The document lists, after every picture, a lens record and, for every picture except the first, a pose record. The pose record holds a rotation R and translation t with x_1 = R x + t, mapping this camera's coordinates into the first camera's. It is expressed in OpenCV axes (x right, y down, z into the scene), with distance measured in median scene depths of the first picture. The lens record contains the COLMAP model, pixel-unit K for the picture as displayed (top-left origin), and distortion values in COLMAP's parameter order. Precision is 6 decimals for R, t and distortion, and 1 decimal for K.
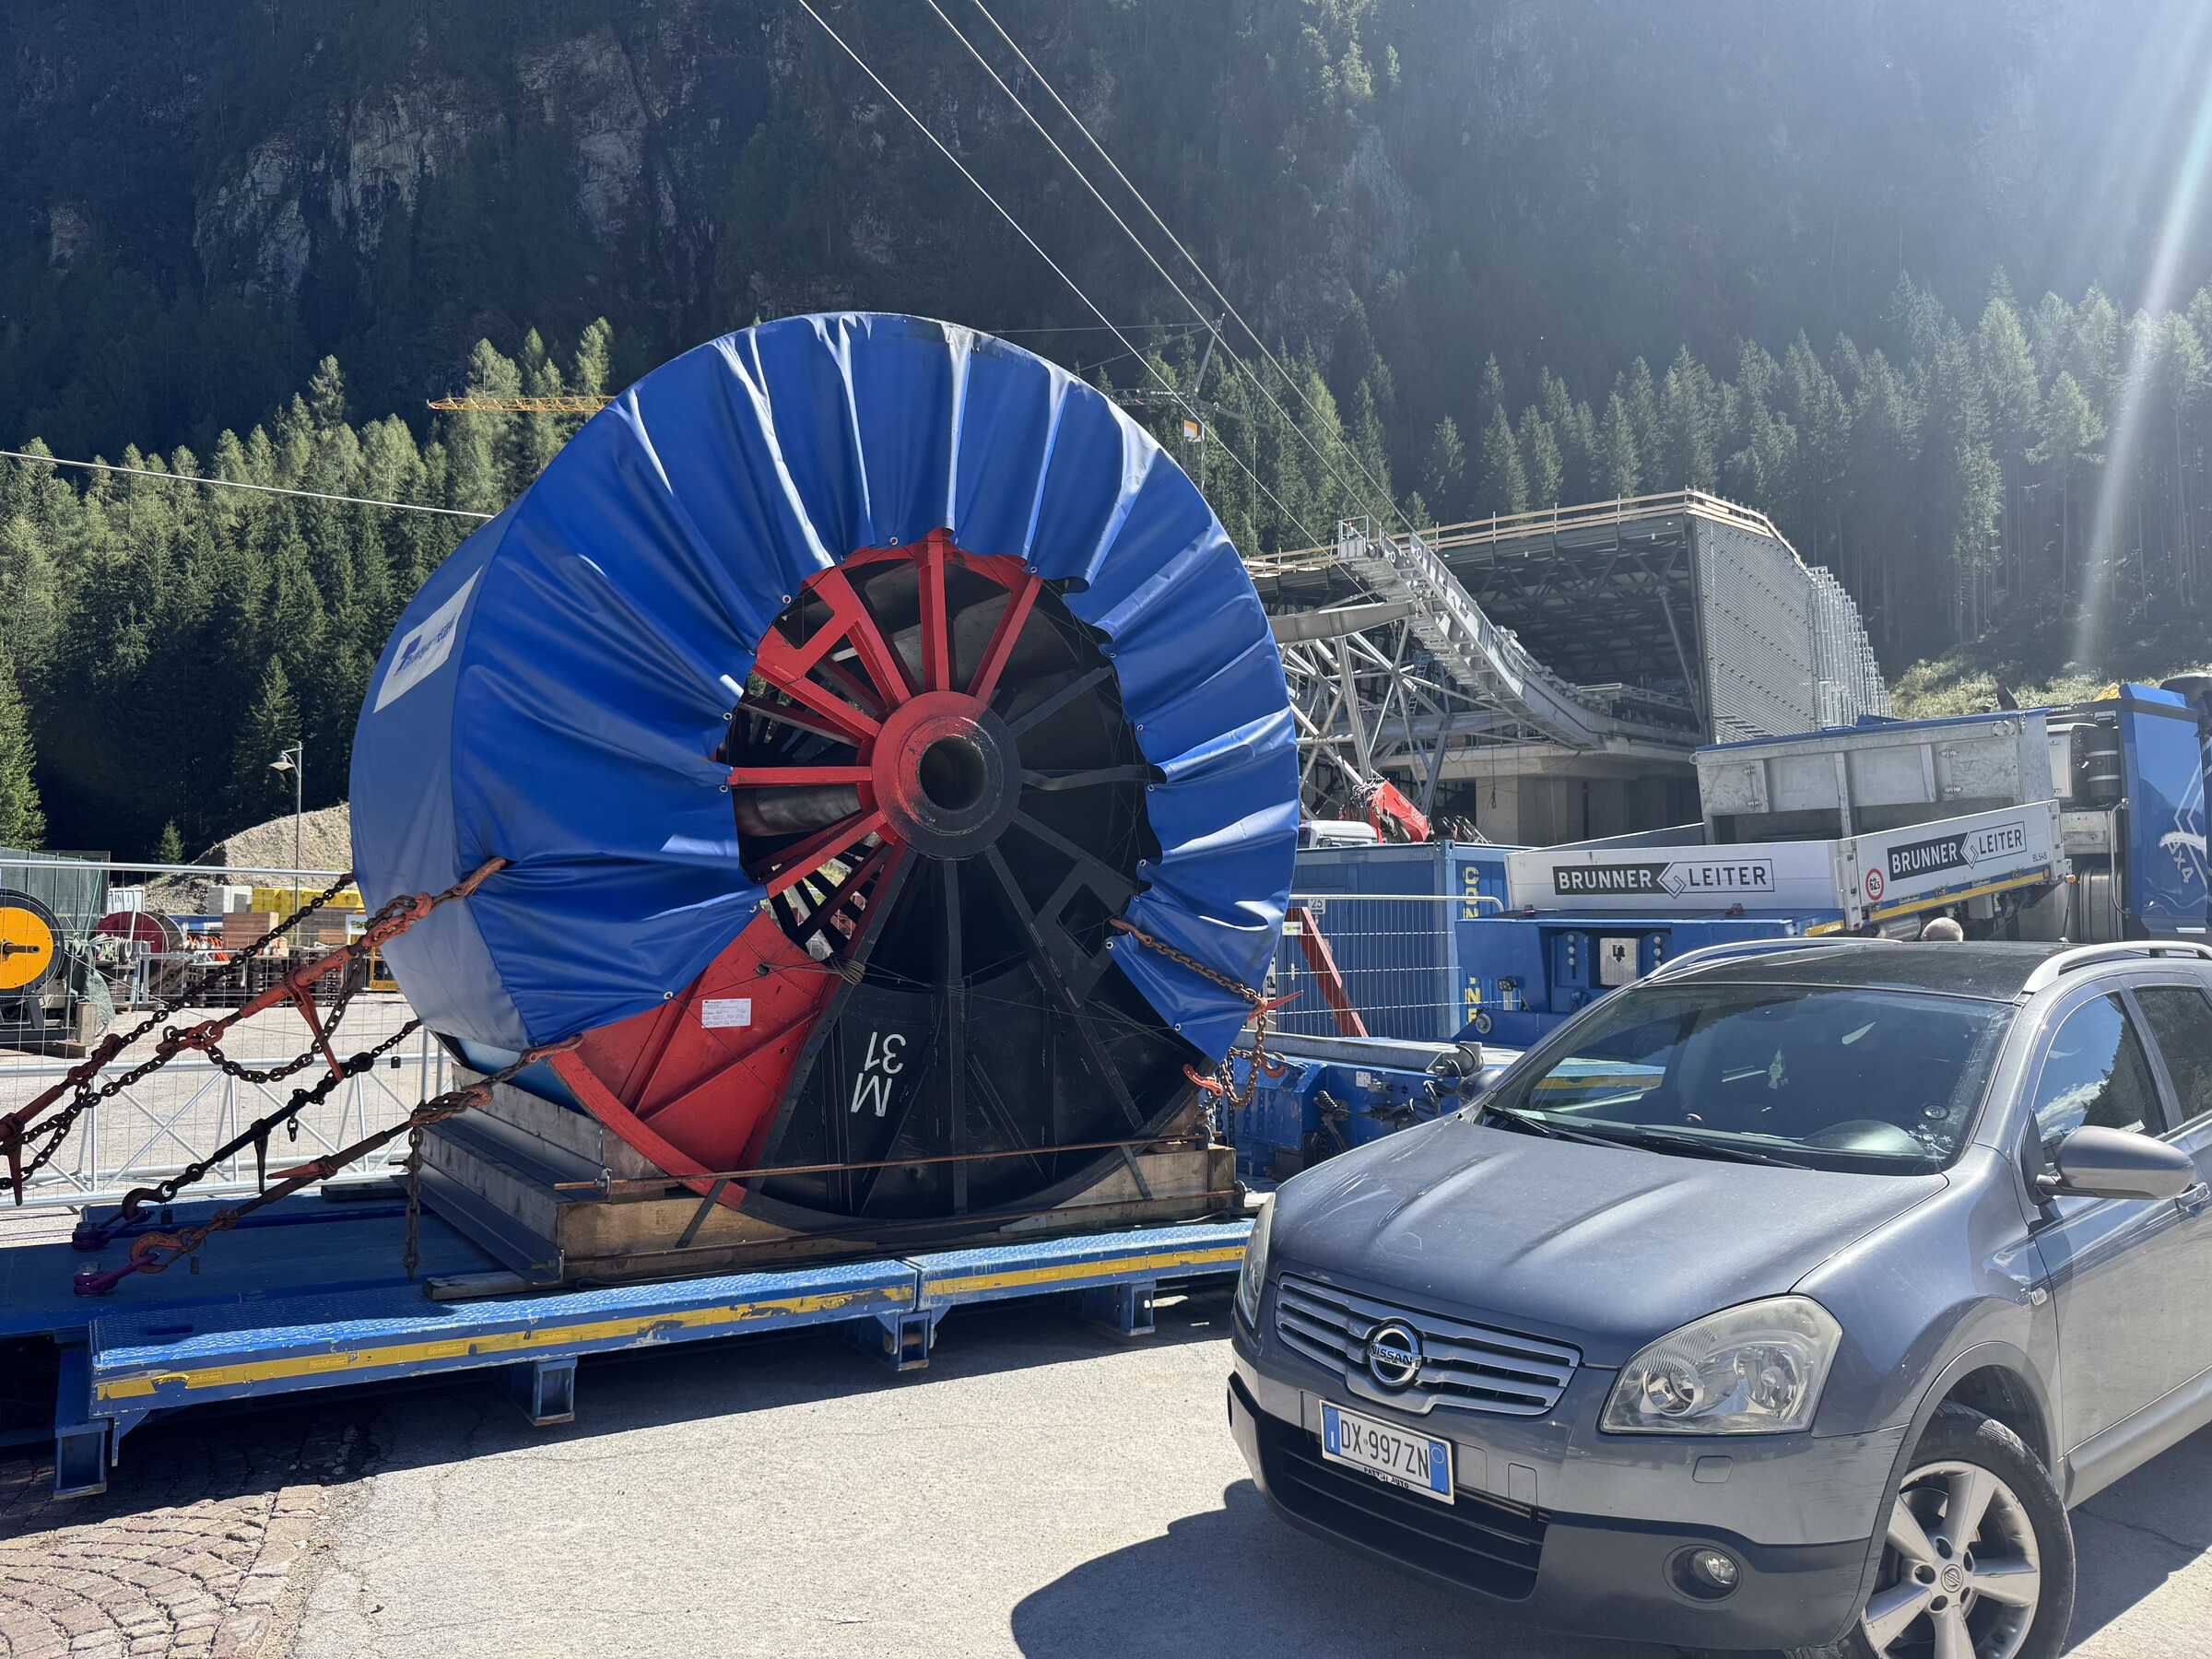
lens RADIAL K [[1666.9, 0, 1106.0], [0, 1666.9, 829.5], [0, 0, 1]] dist [-0.082554, 0.040536]
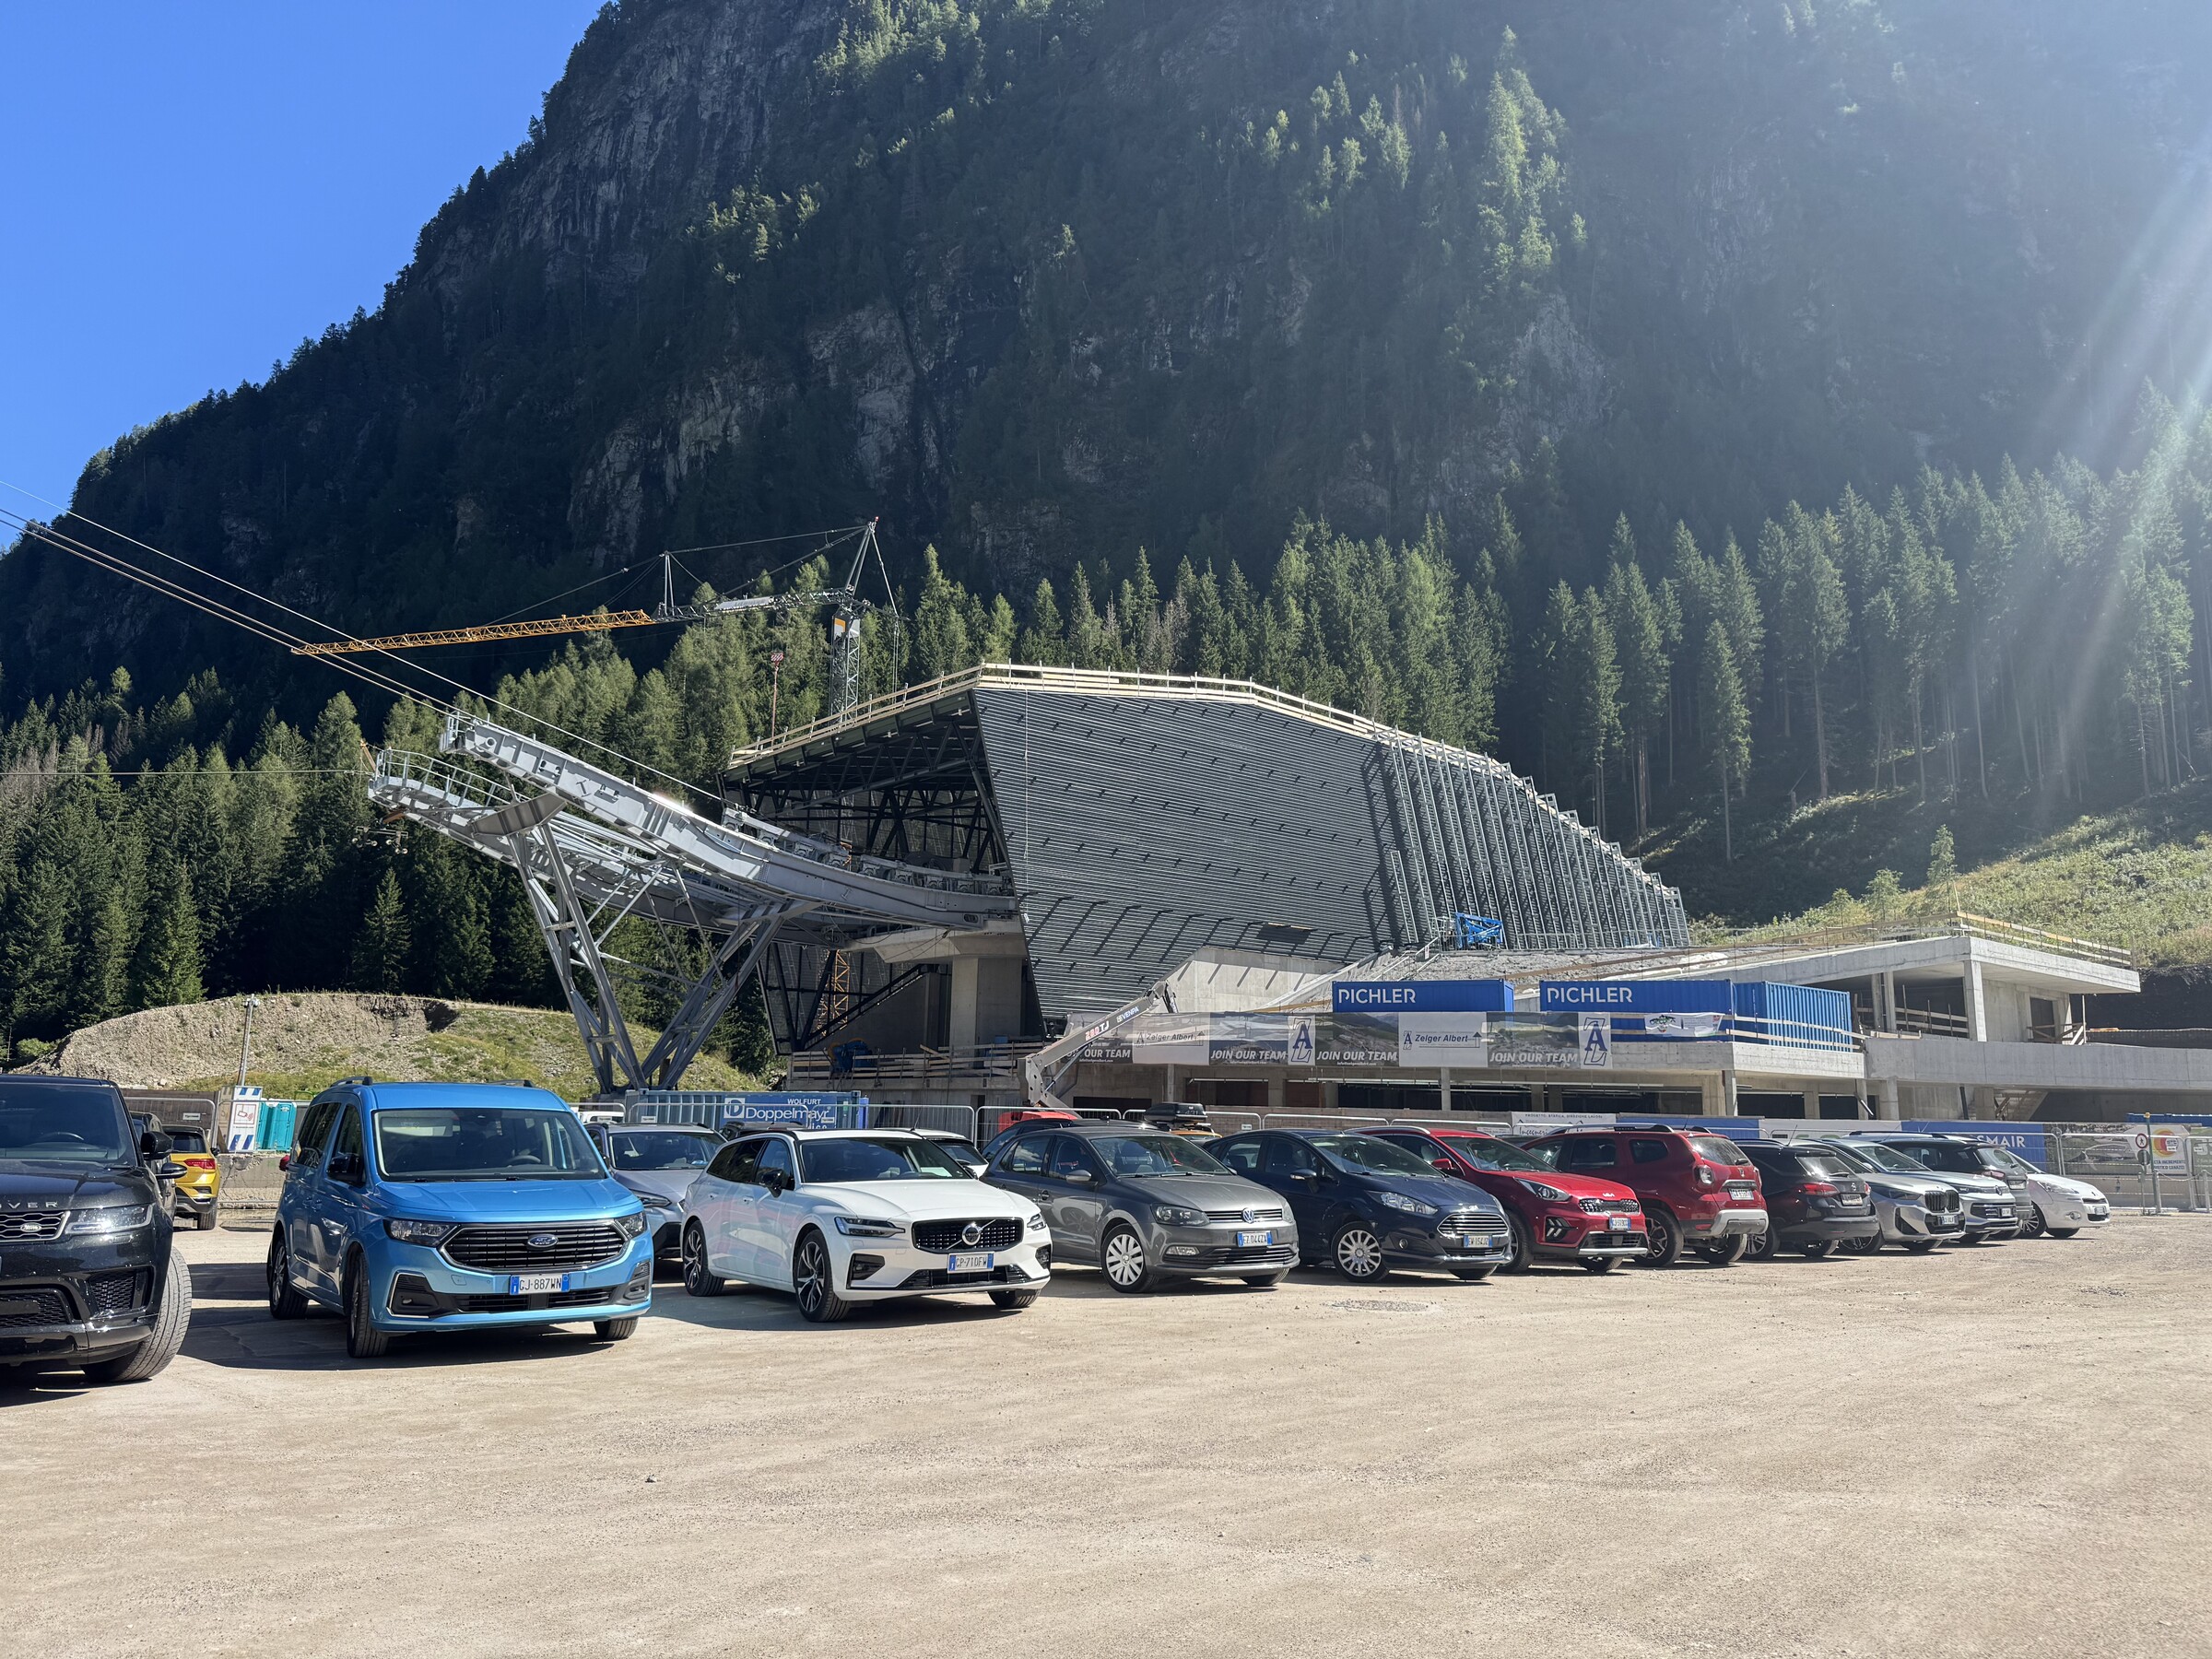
lens RADIAL K [[1606.9, 0, 1106.0], [0, 1606.9, 829.5], [0, 0, 1]] dist [0.004515, -0.098029]
pose [[0.956915, -0.040941, -0.287467, 0.145356], [0.007512, 0.993169, -0.116441, 0.000542], [0.290271, 0.109264, 0.950686, 0.034748]]
